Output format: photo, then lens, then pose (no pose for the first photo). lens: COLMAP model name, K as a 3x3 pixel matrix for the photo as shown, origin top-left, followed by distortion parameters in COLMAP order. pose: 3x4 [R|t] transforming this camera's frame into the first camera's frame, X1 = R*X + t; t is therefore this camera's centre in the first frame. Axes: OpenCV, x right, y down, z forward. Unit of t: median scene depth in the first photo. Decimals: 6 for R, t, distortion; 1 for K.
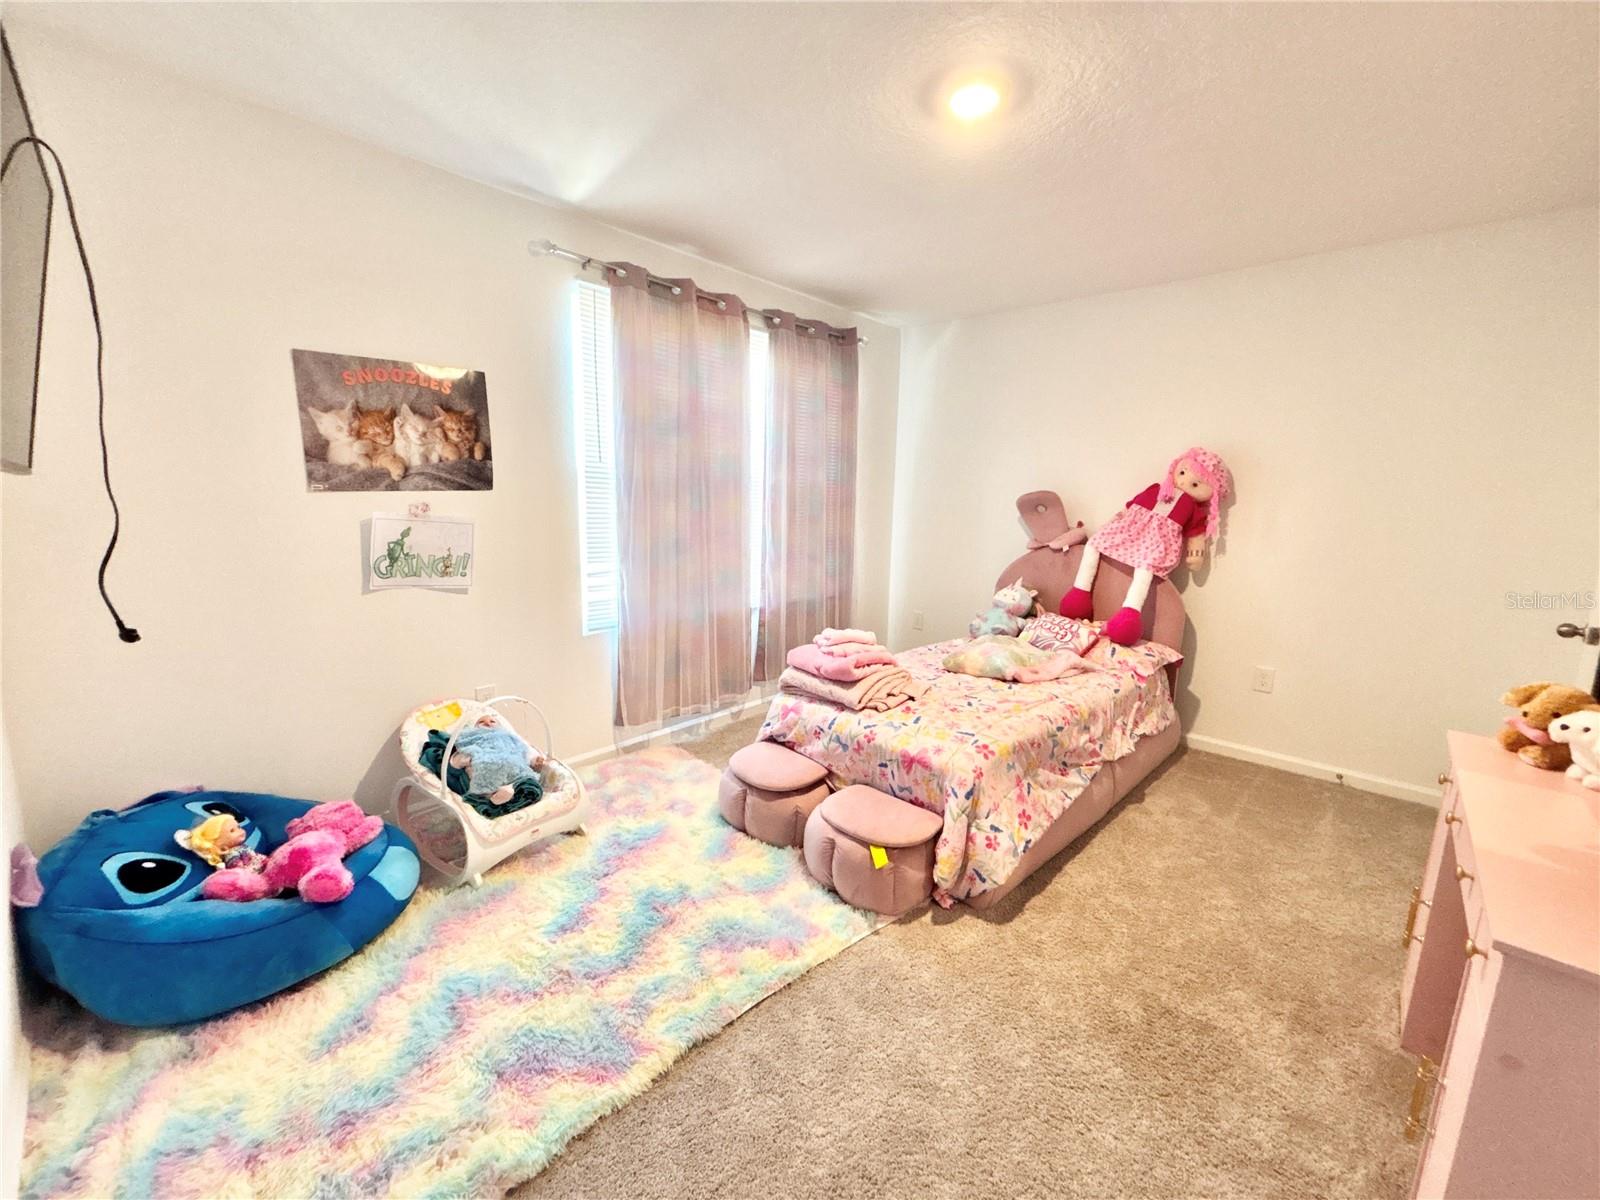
lens RADIAL K [[643.6, 0, 792.5], [0, 643.6, 602.5], [0, 0, 1]] dist [-0.001090, -0.001313]
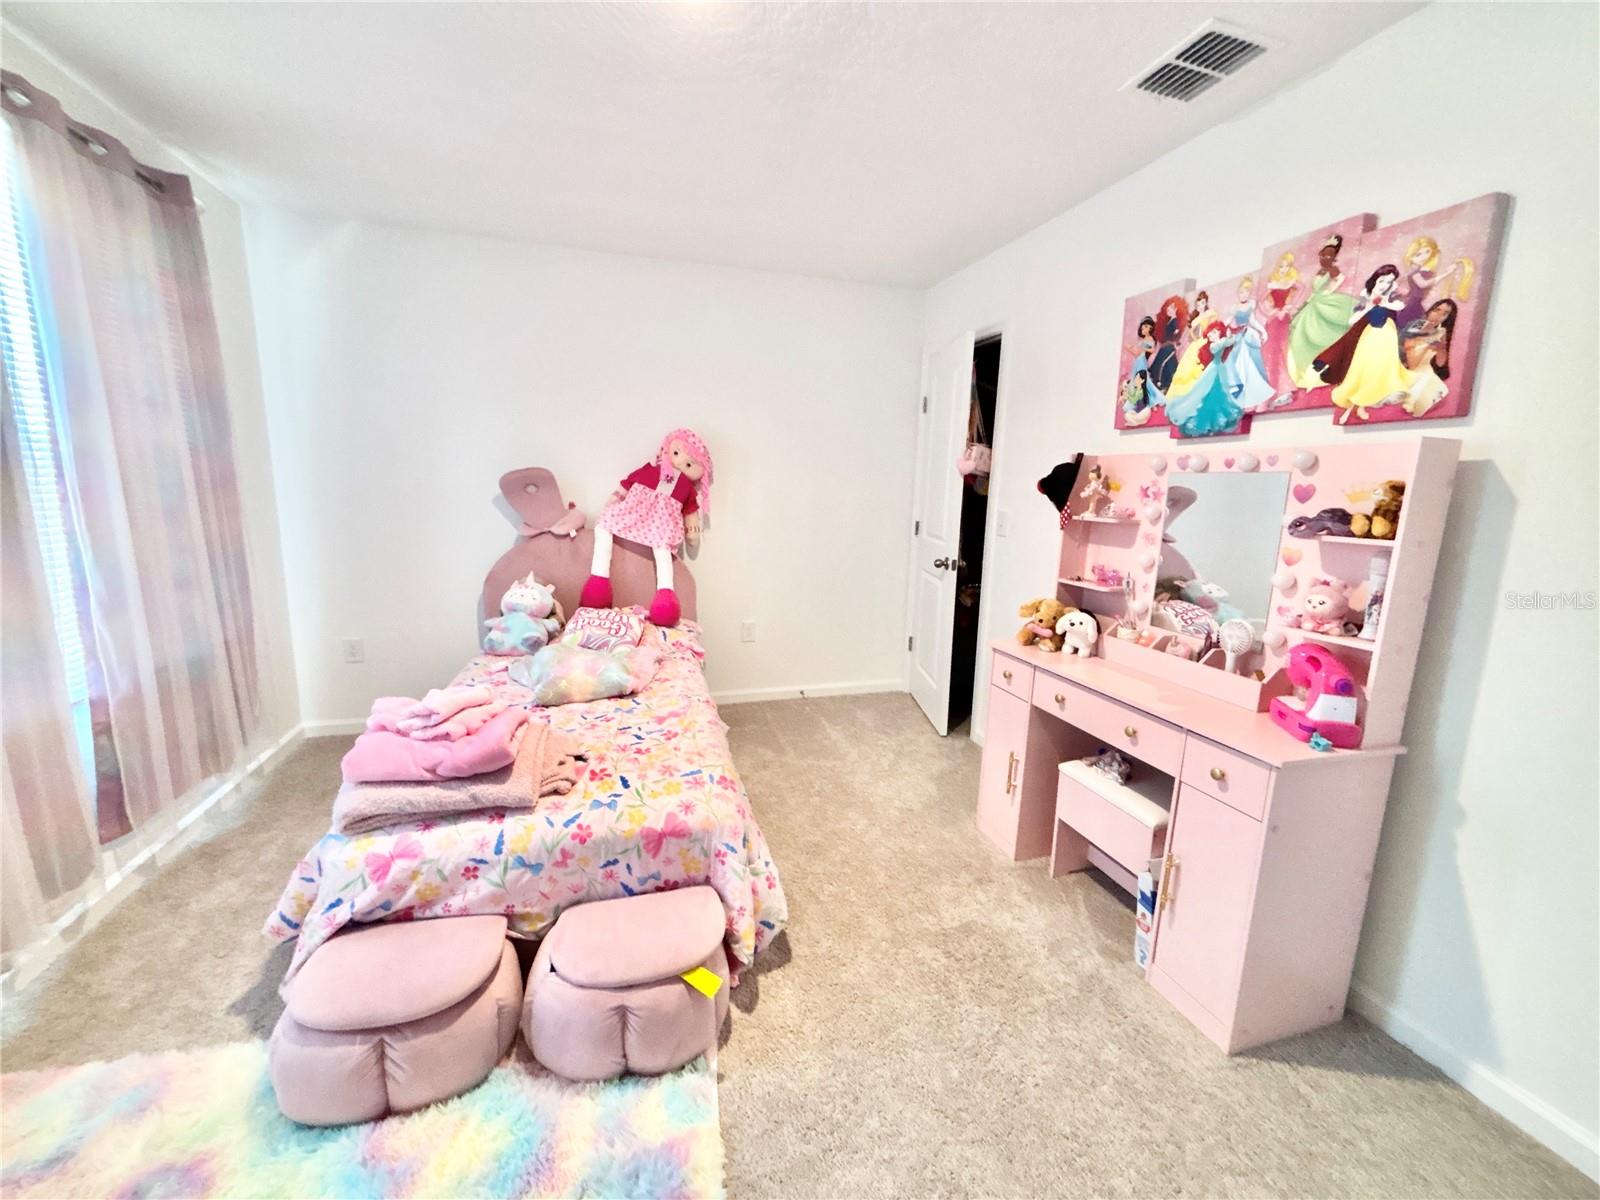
lens RADIAL K [[643.6, 0, 796.2], [0, 643.6, 599.9], [0, 0, 1]] dist [-0.001090, -0.001313]
pose [[0.486949, -0.164374, 0.857824, -0.275202], [0.128624, 0.984919, 0.115714, -0.075868], [-0.863908, 0.053990, 0.500748, 0.389757]]
